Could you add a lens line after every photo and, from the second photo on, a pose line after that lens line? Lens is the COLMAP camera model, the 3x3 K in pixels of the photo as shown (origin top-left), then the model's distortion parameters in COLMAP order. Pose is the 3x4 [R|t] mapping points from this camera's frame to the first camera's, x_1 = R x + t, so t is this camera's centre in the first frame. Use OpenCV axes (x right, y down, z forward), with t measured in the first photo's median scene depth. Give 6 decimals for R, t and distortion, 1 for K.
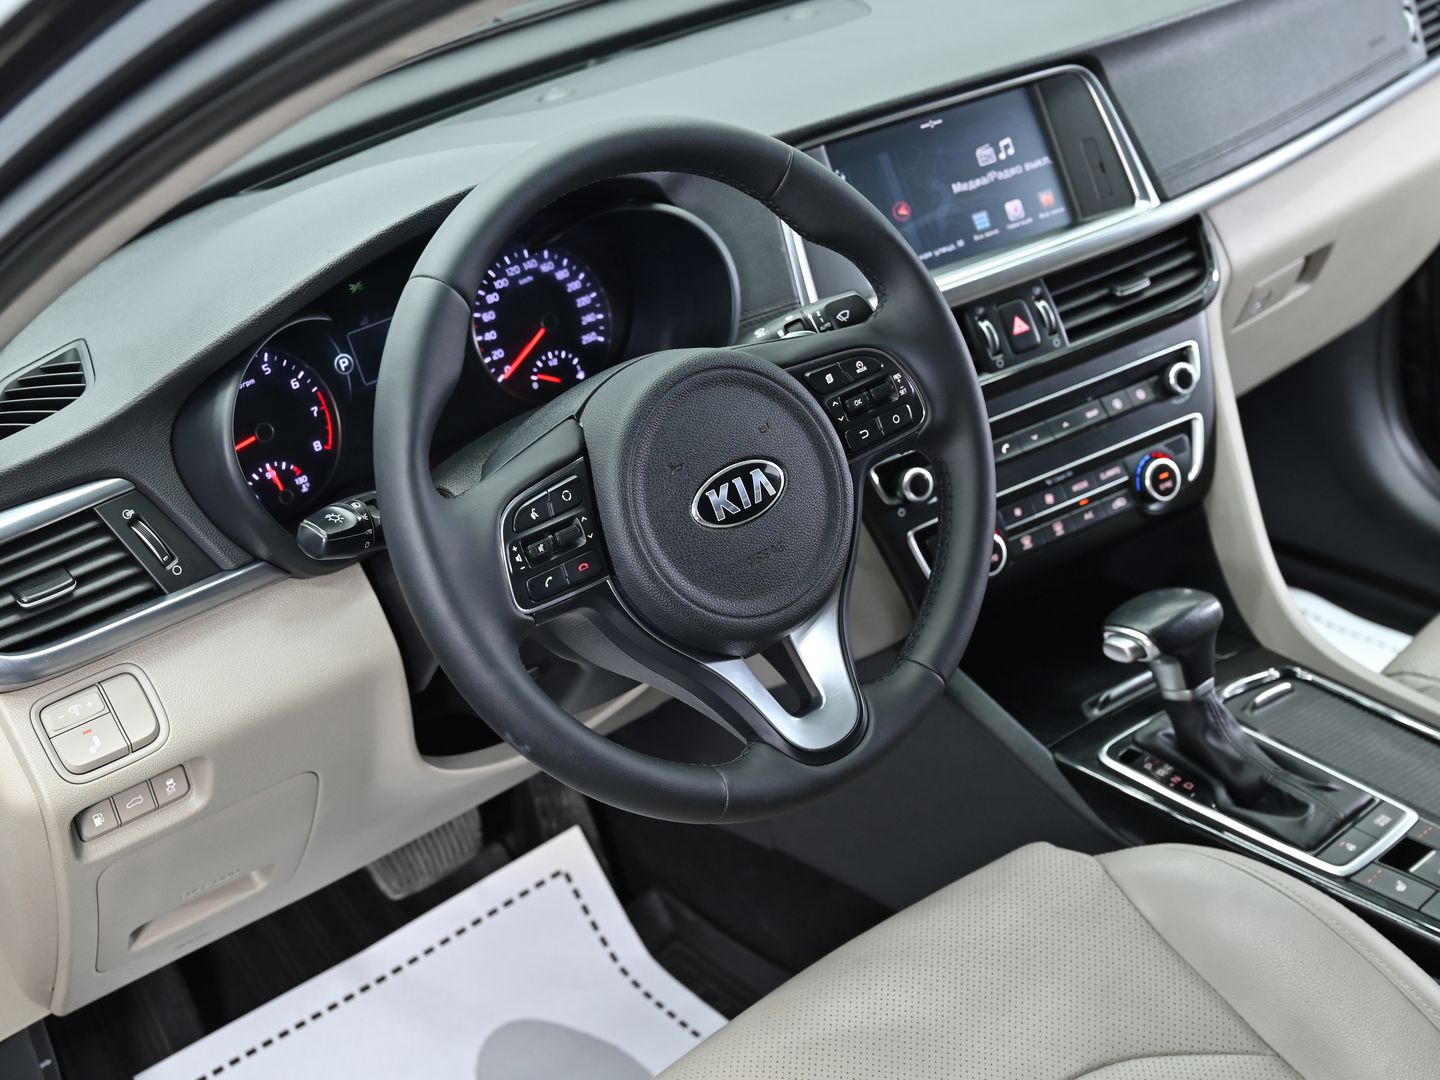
lens RADIAL K [[2078.6, 0, 717.7], [0, 2078.6, 534.3], [0, 0, 1]] dist [-0.009383, 0.000000]
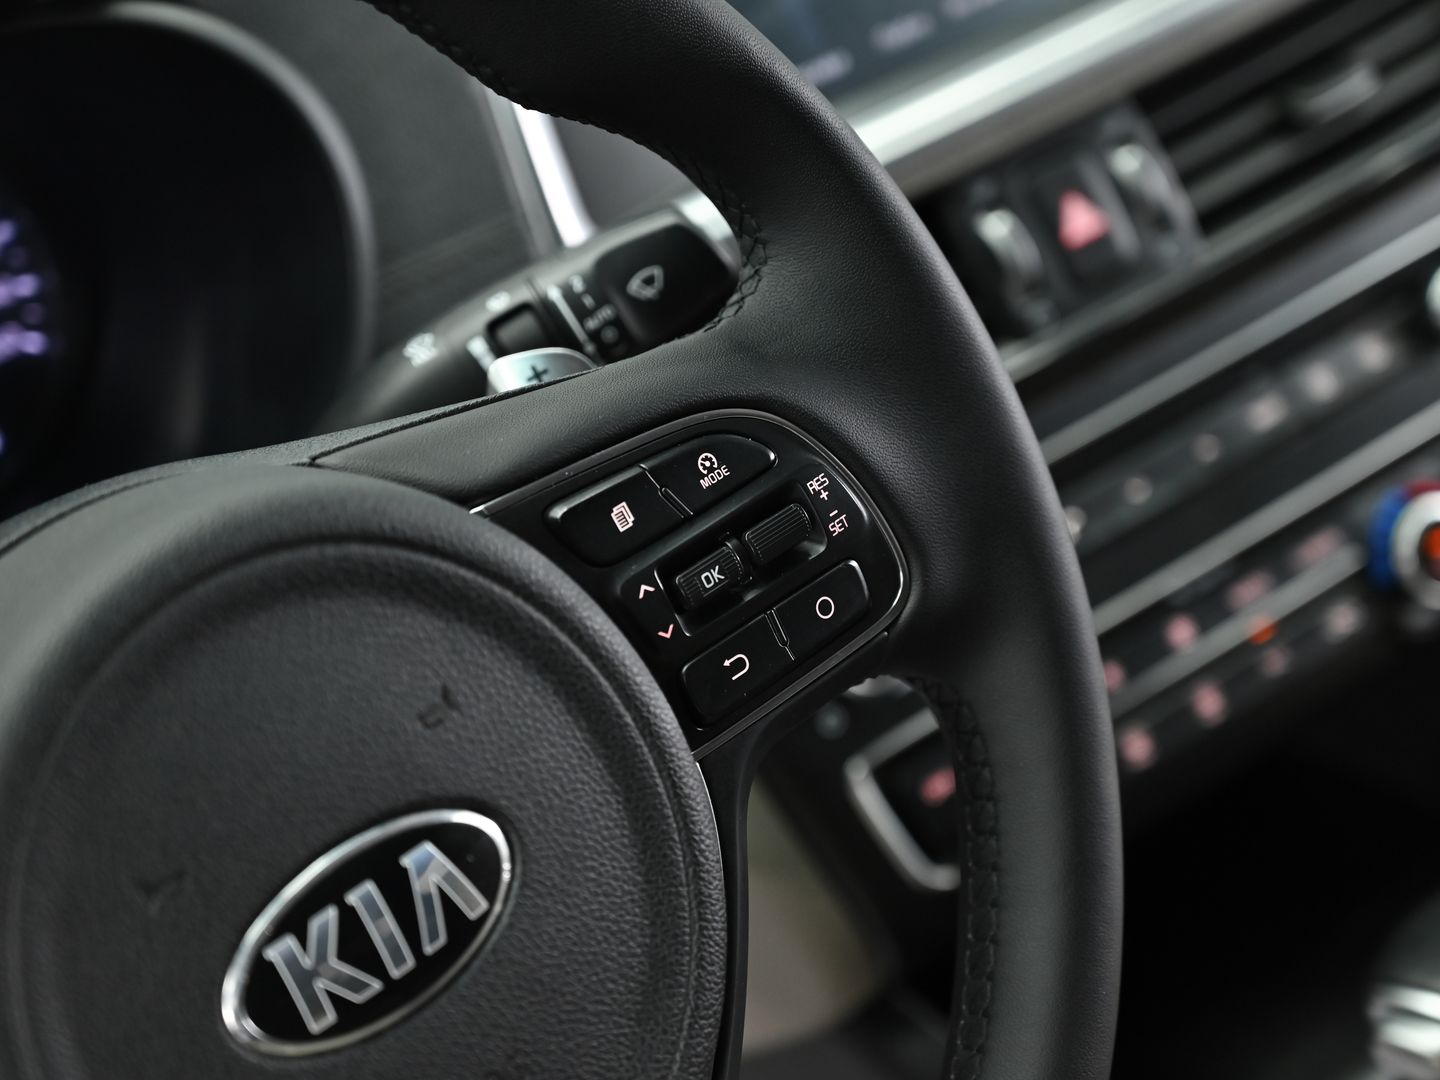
lens RADIAL K [[3181.0, 0, 720.9], [0, 3181.0, 542.0], [0, 0, 1]] dist [0.117598, 0.000000]
pose [[0.993772, -0.084639, 0.072481, 0.029458], [0.080588, 0.995110, 0.057105, -0.091975], [-0.076960, -0.050908, 0.995734, 0.447418]]
